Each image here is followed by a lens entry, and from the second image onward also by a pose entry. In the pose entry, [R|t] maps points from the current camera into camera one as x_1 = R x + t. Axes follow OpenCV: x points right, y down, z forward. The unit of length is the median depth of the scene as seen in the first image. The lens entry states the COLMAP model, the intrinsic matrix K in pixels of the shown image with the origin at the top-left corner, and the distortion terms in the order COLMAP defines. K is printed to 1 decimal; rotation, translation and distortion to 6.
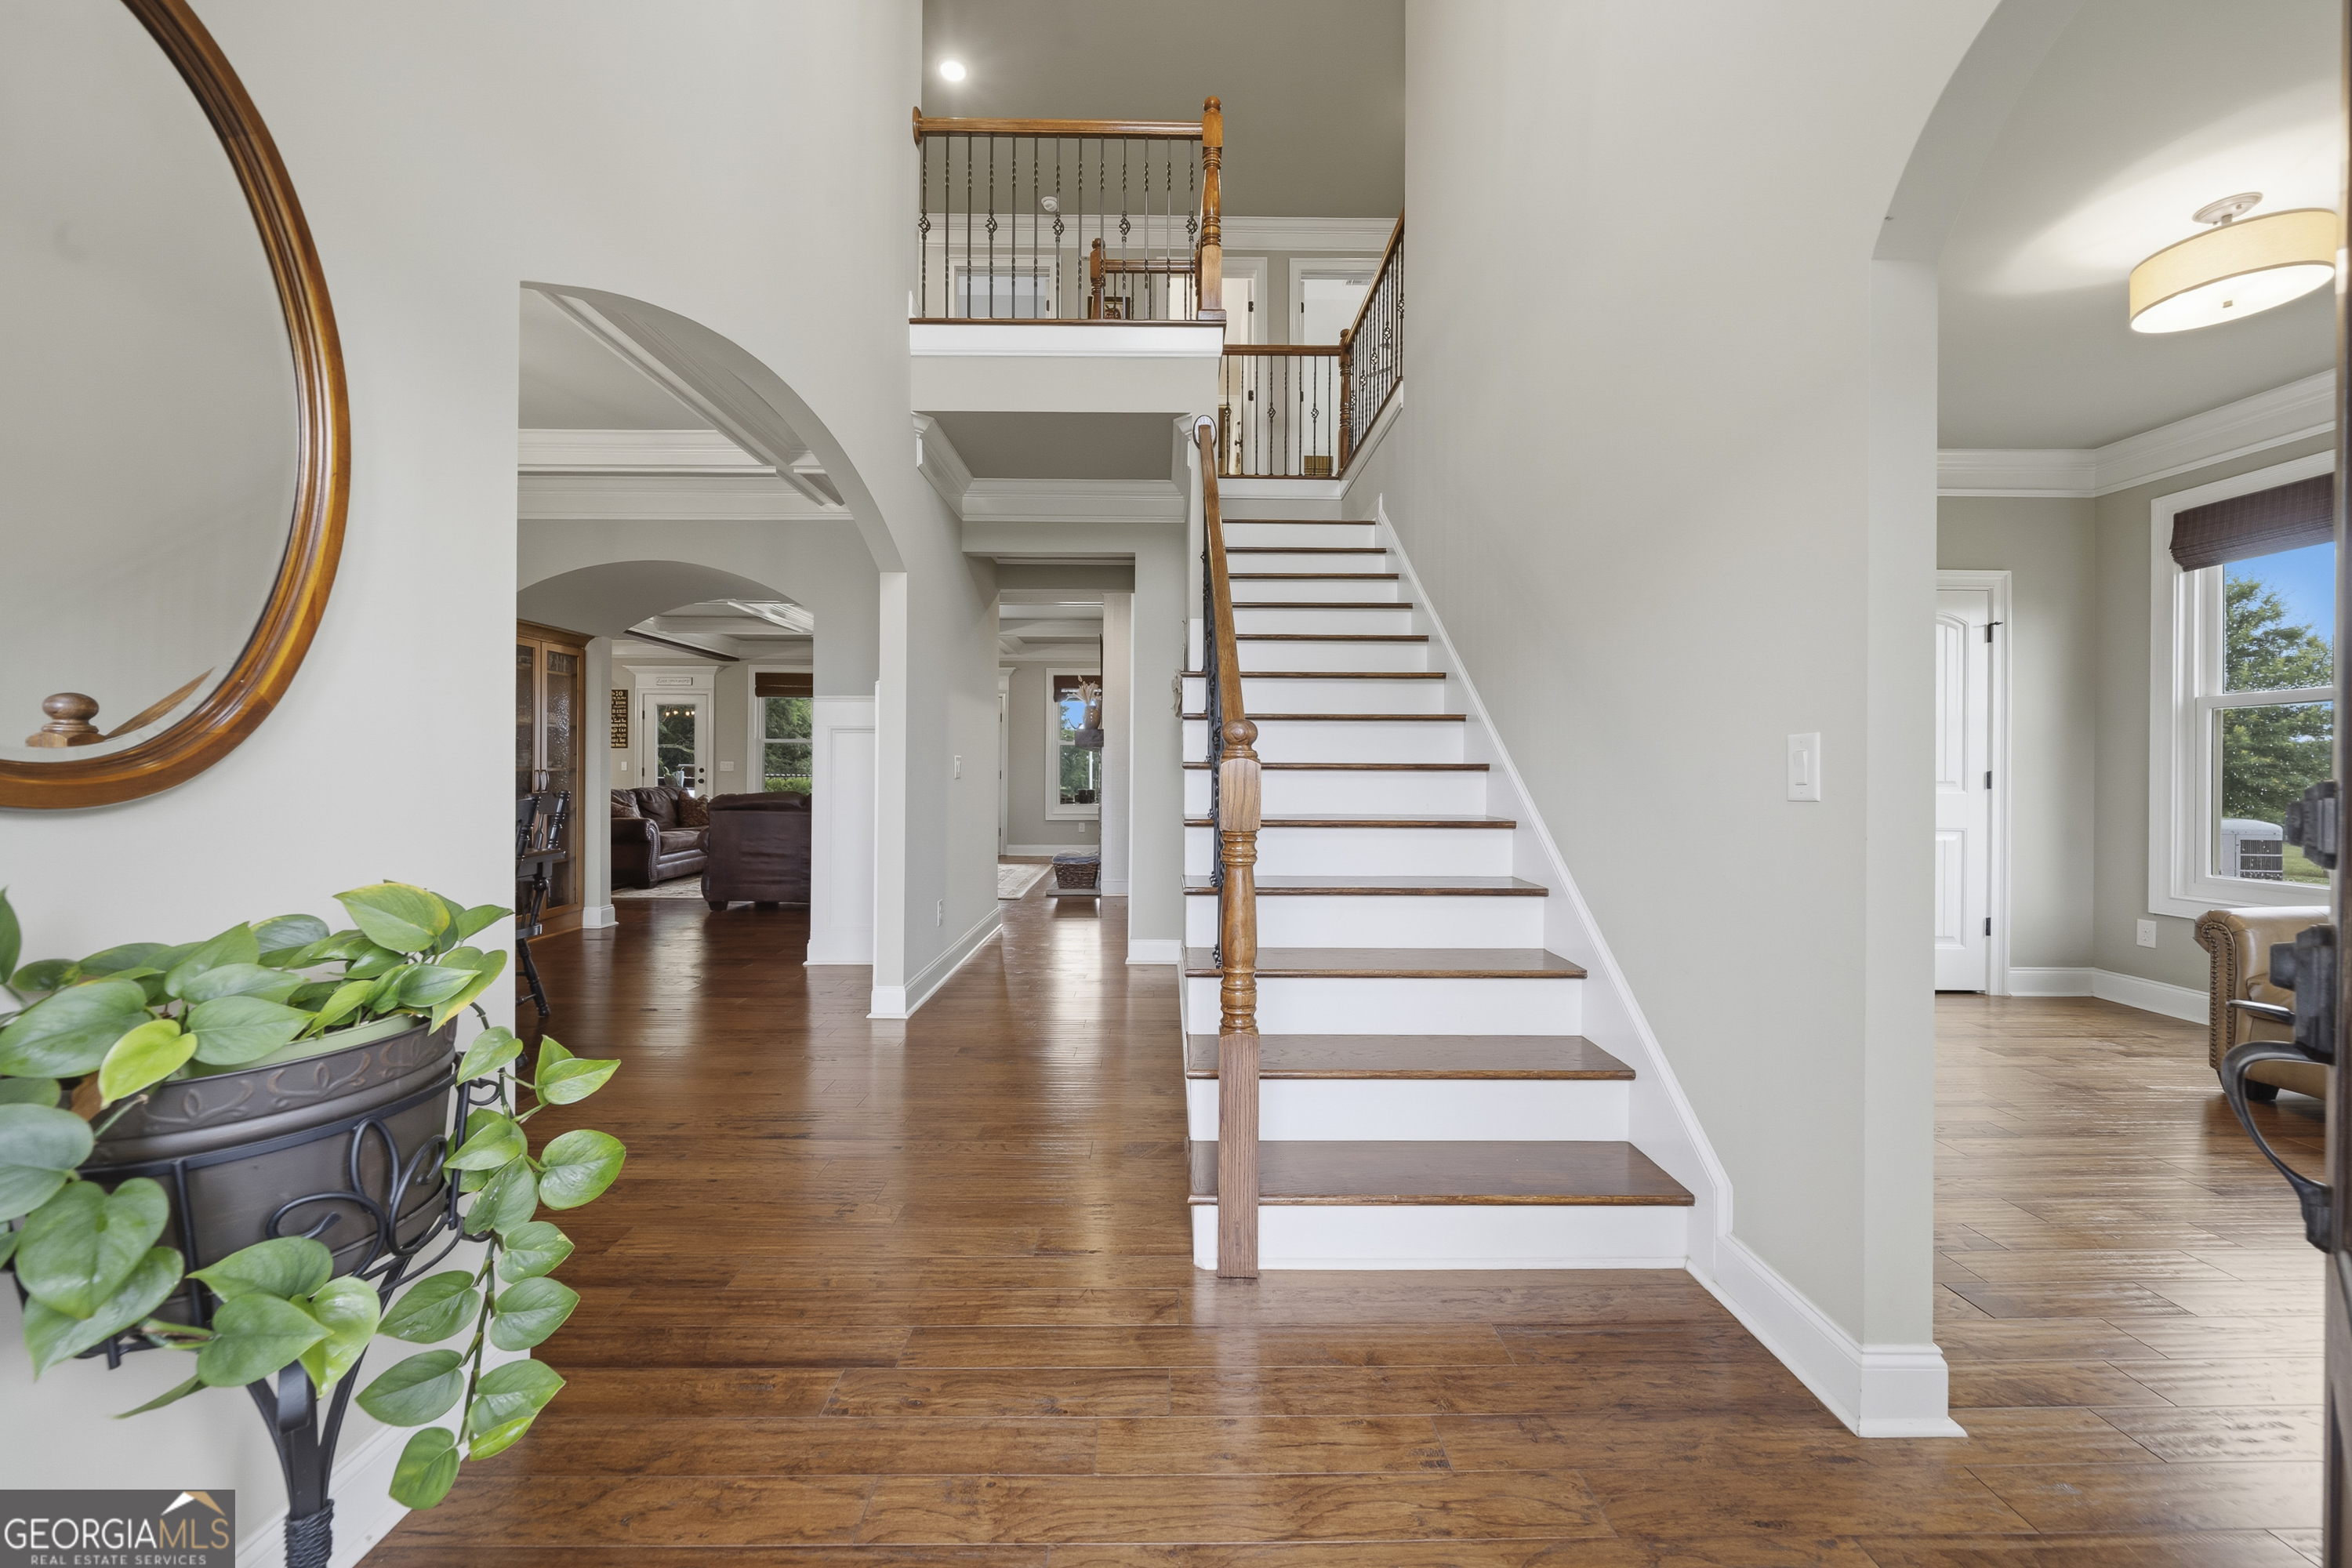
lens RADIAL K [[885.6, 0, 1154.0], [0, 885.6, 762.7], [0, 0, 1]] dist [-0.009961, -0.000276]
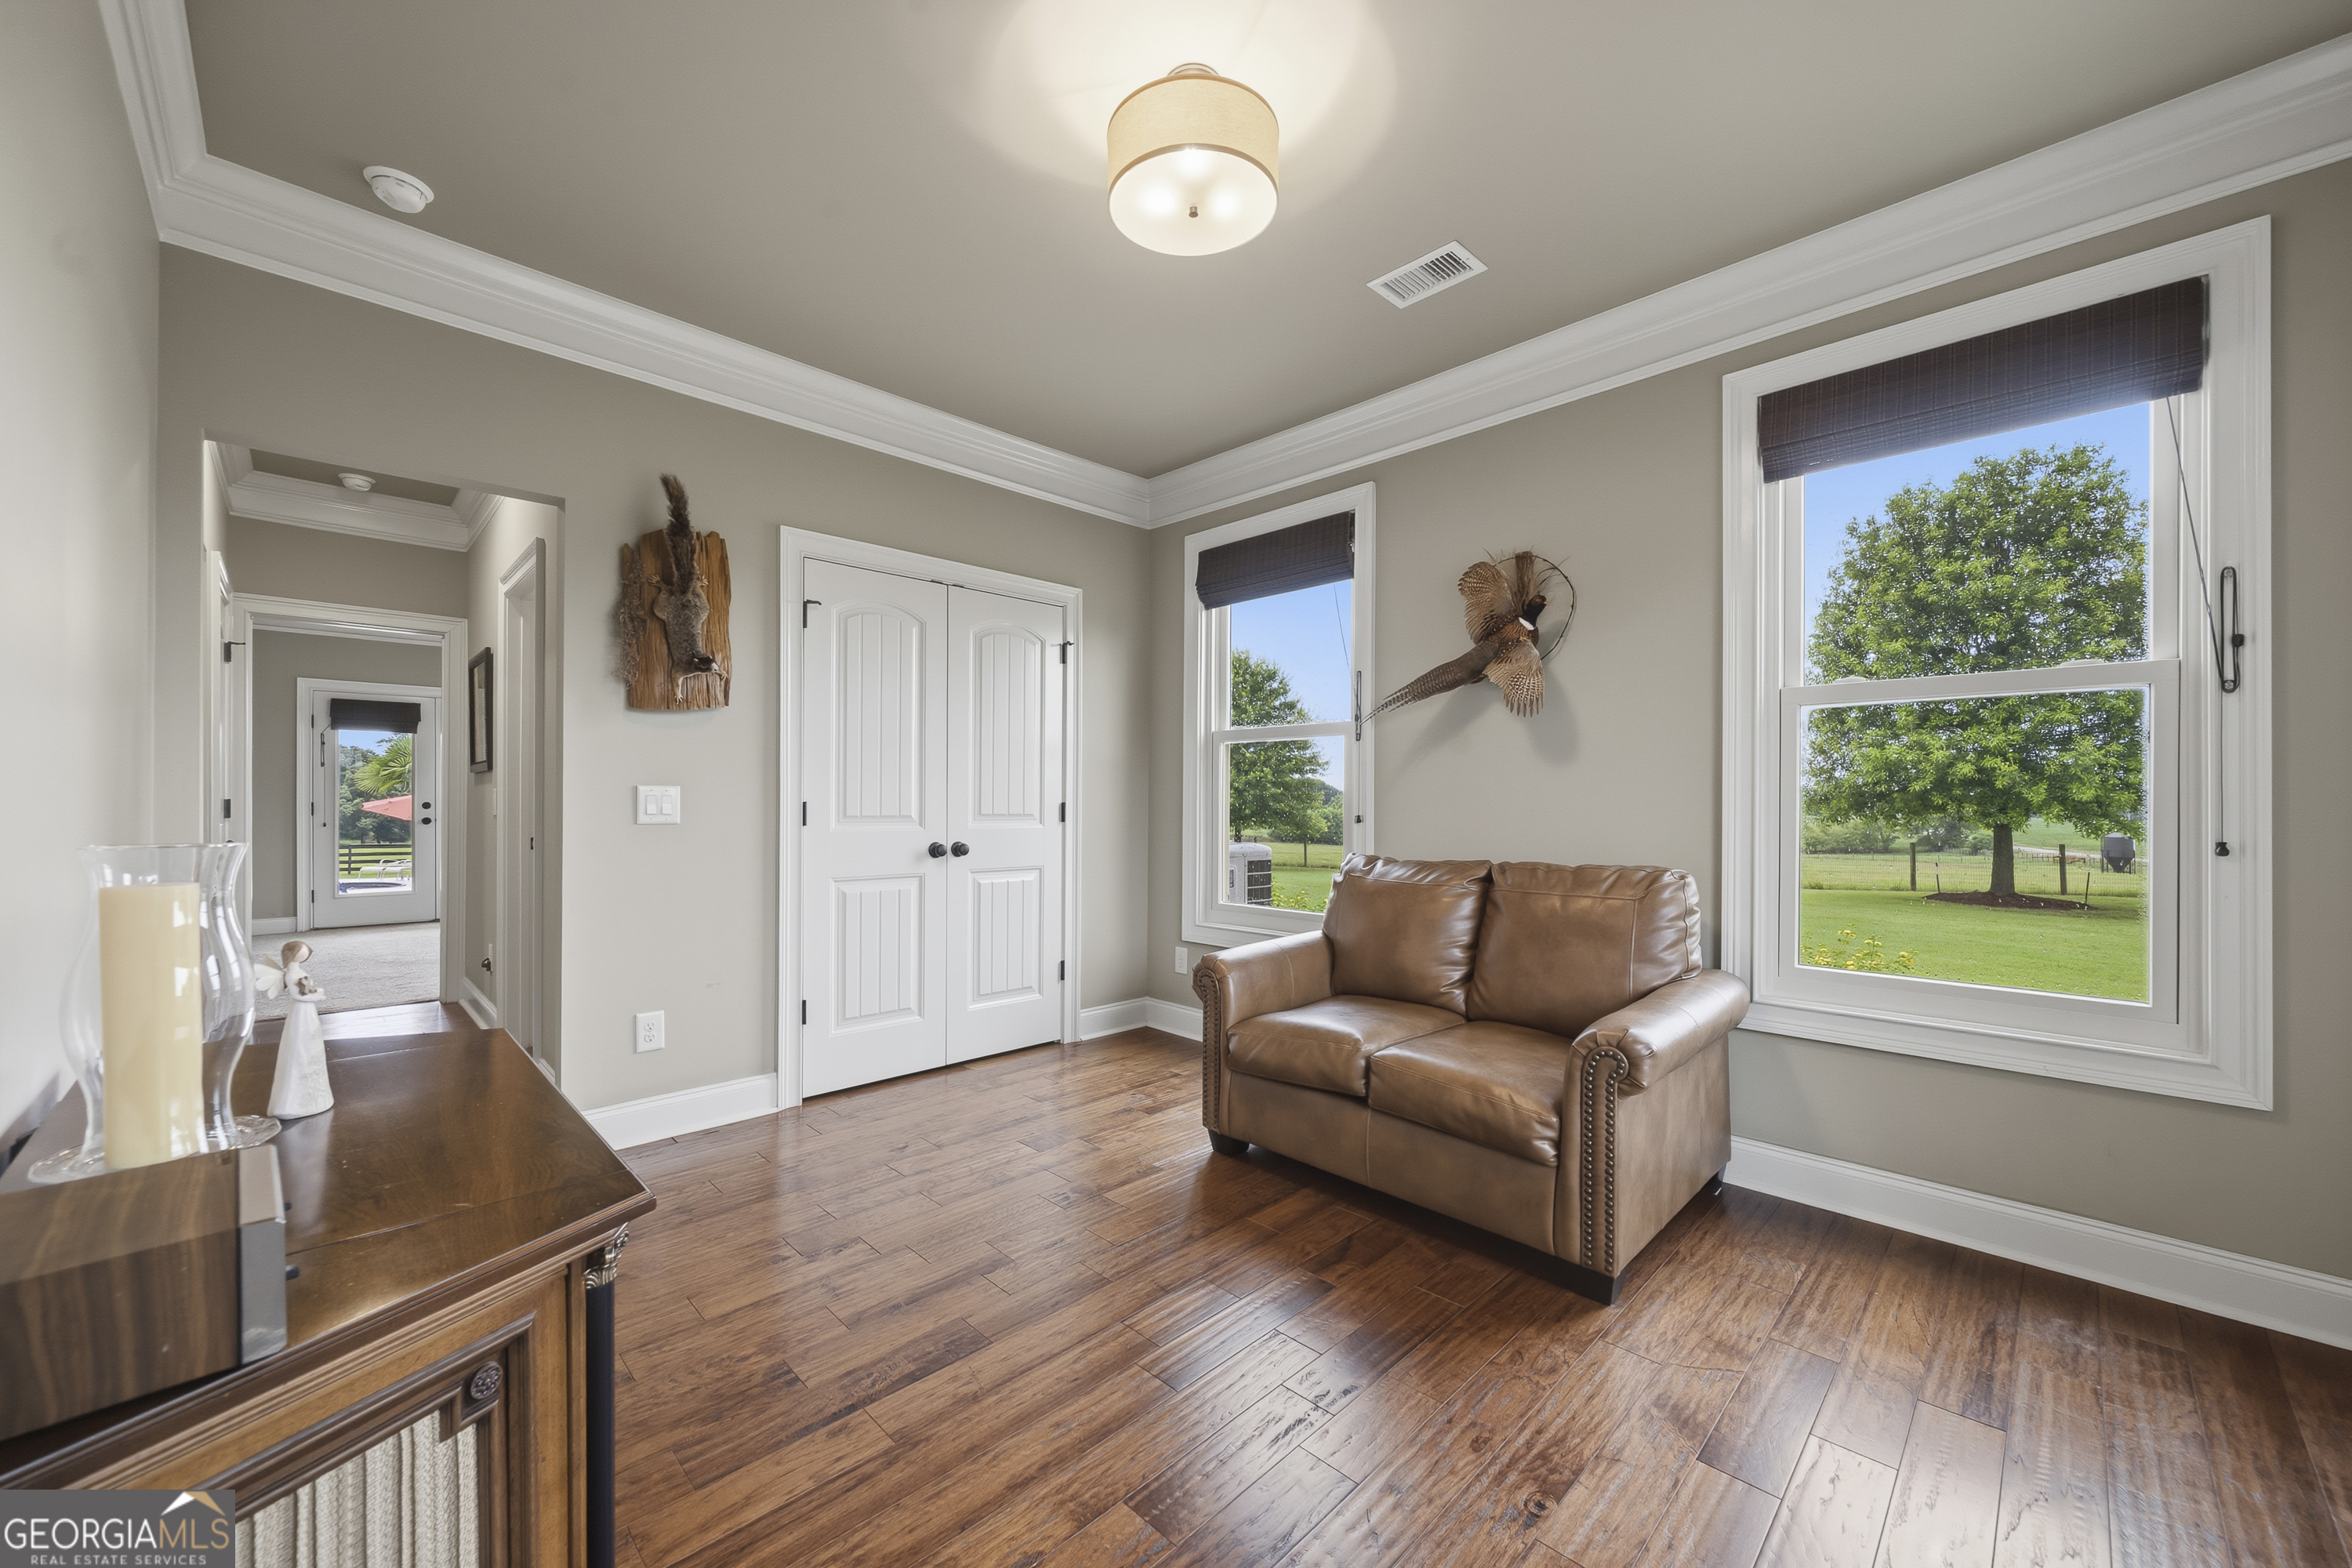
lens RADIAL K [[904.0, 0, 1176.0], [0, 904.0, 784.0], [0, 0, 1]] dist [-0.004331, -0.000262]
pose [[0.705406, 0.009126, 0.708745, 0.364554], [-0.004566, 0.999955, -0.008332, -0.002639], [-0.708789, 0.002641, 0.705416, 0.246375]]
